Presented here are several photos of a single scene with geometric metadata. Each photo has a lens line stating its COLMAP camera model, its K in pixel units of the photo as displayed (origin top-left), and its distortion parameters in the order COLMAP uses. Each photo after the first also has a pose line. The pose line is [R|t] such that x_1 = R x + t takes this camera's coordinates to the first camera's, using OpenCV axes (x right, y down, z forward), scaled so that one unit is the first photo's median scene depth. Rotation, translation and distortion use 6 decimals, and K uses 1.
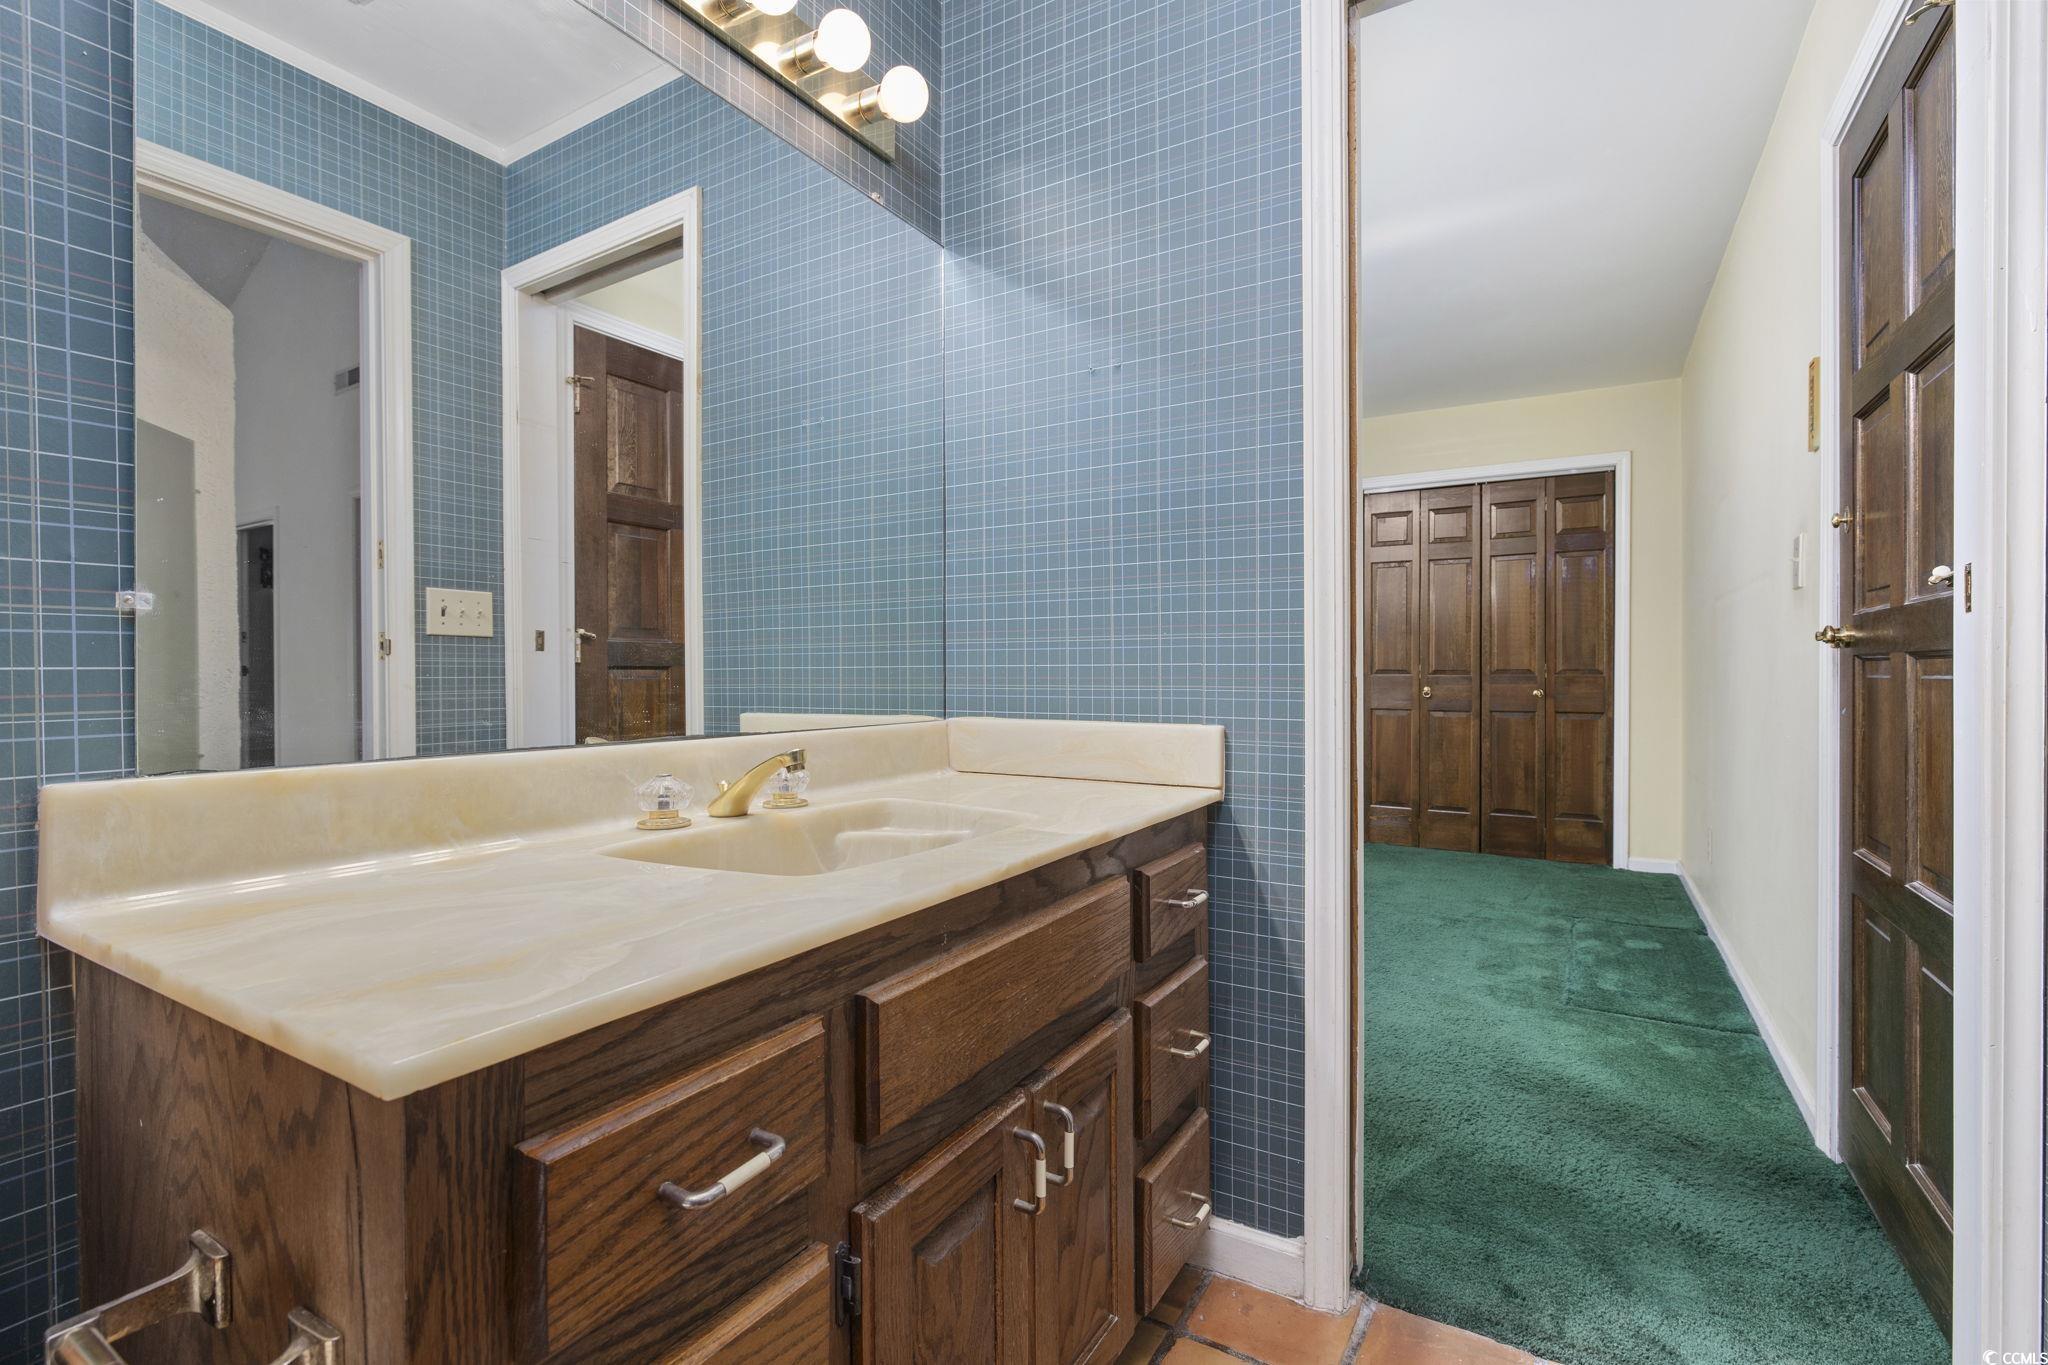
lens RADIAL K [[909.9, 0, 1018.5], [0, 909.9, 687.4], [0, 0, 1]] dist [-0.000742, 0.000015]
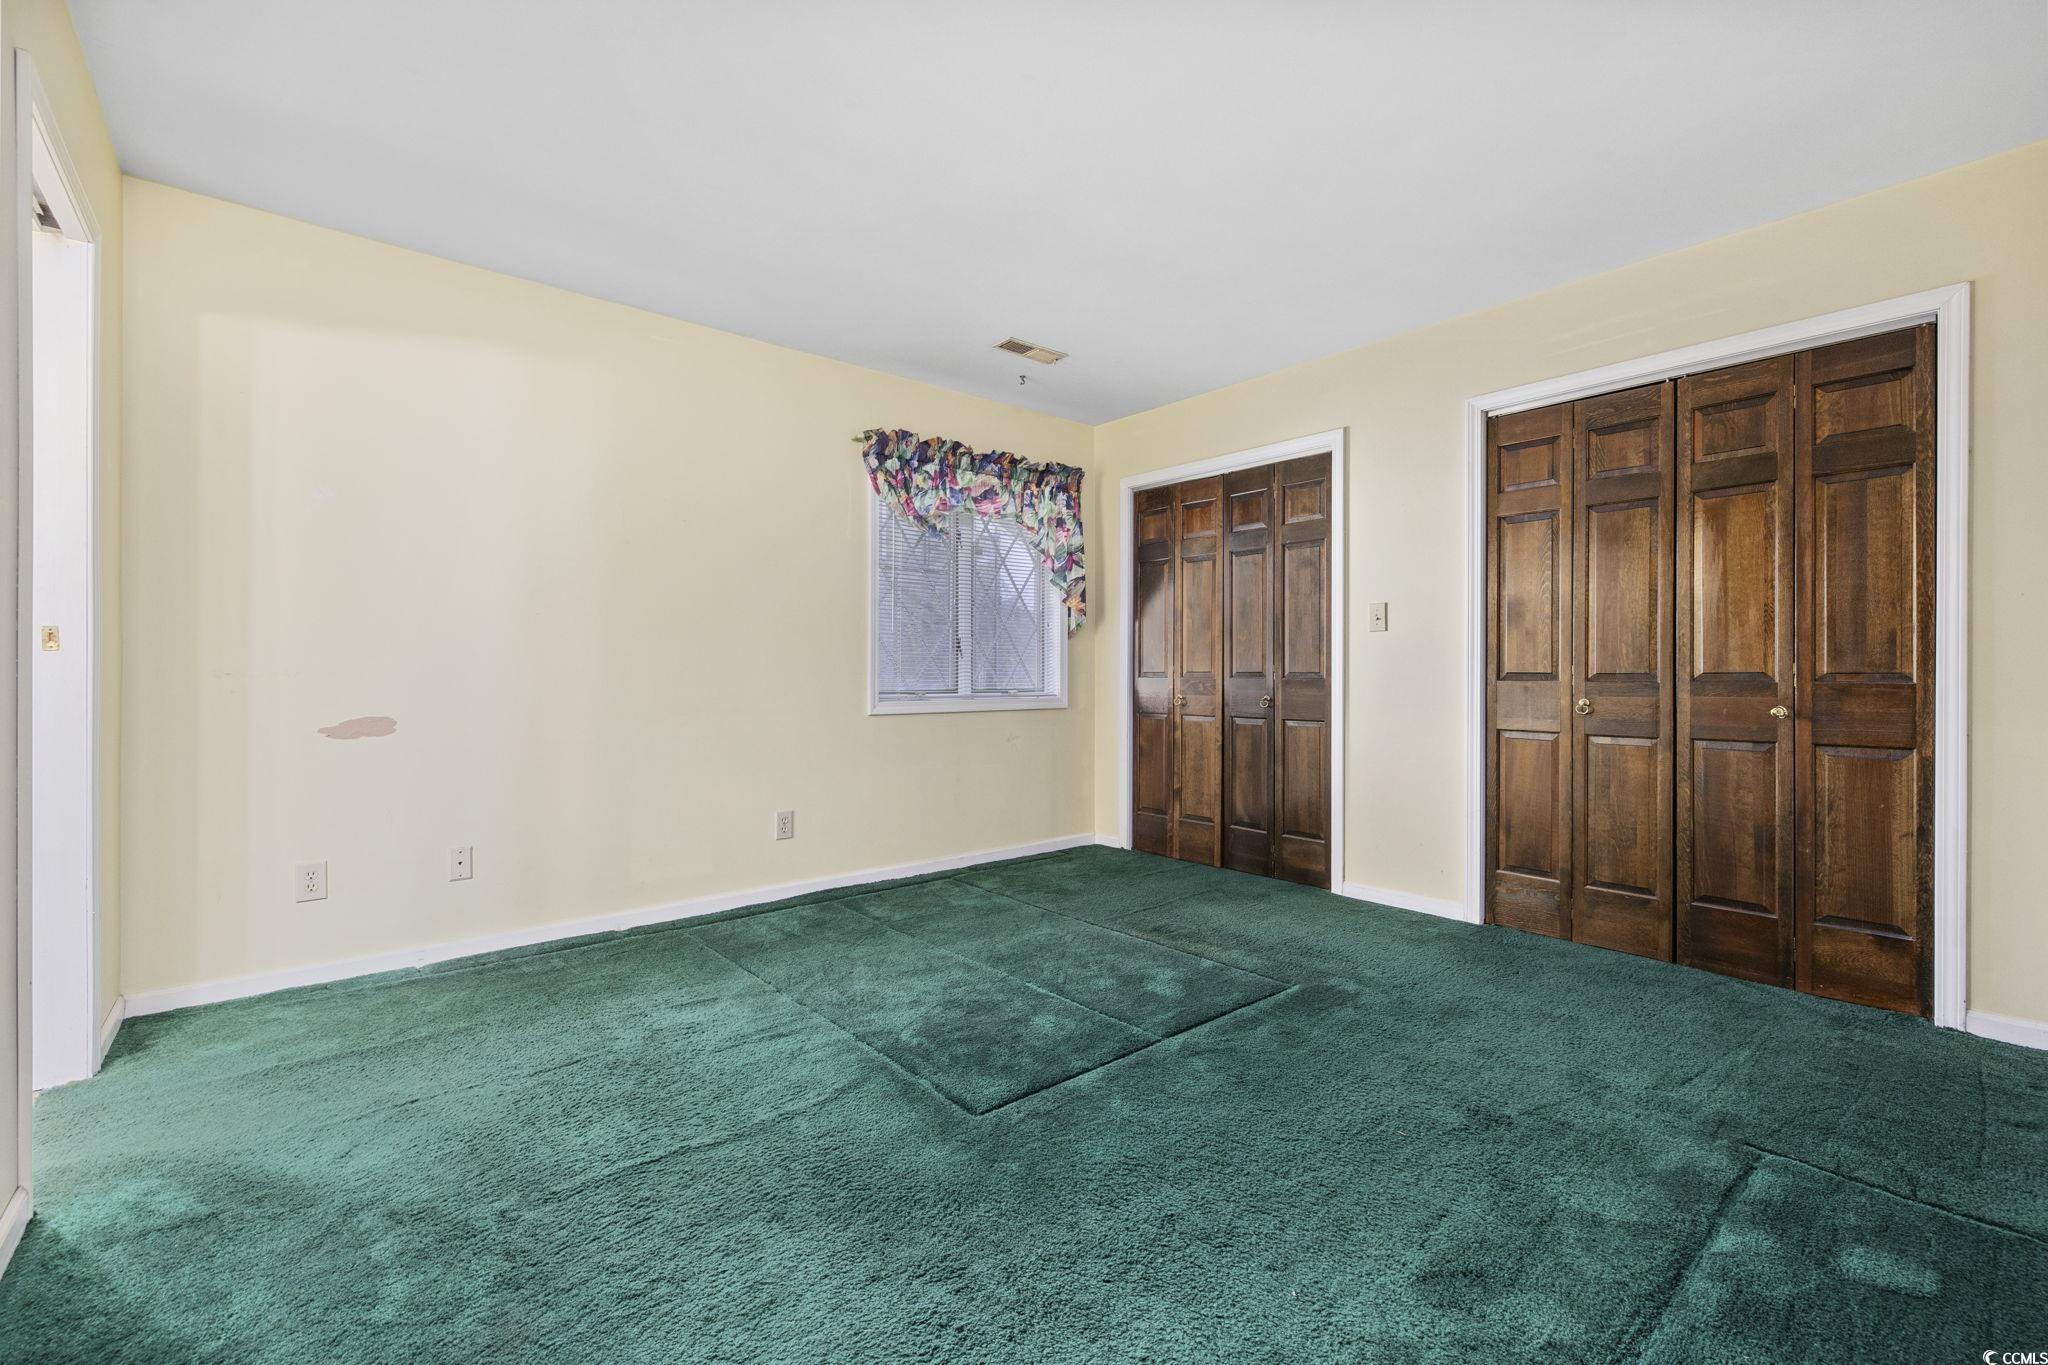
lens RADIAL K [[864.4, 0, 969.6], [0, 864.4, 678.8], [0, 0, 1]] dist [-0.000159, -0.000861]
pose [[0.942077, 0.000824, -0.335395, 0.254460], [-0.004572, 0.999936, -0.010387, -0.006943], [0.335365, 0.011319, 0.942020, 0.276827]]
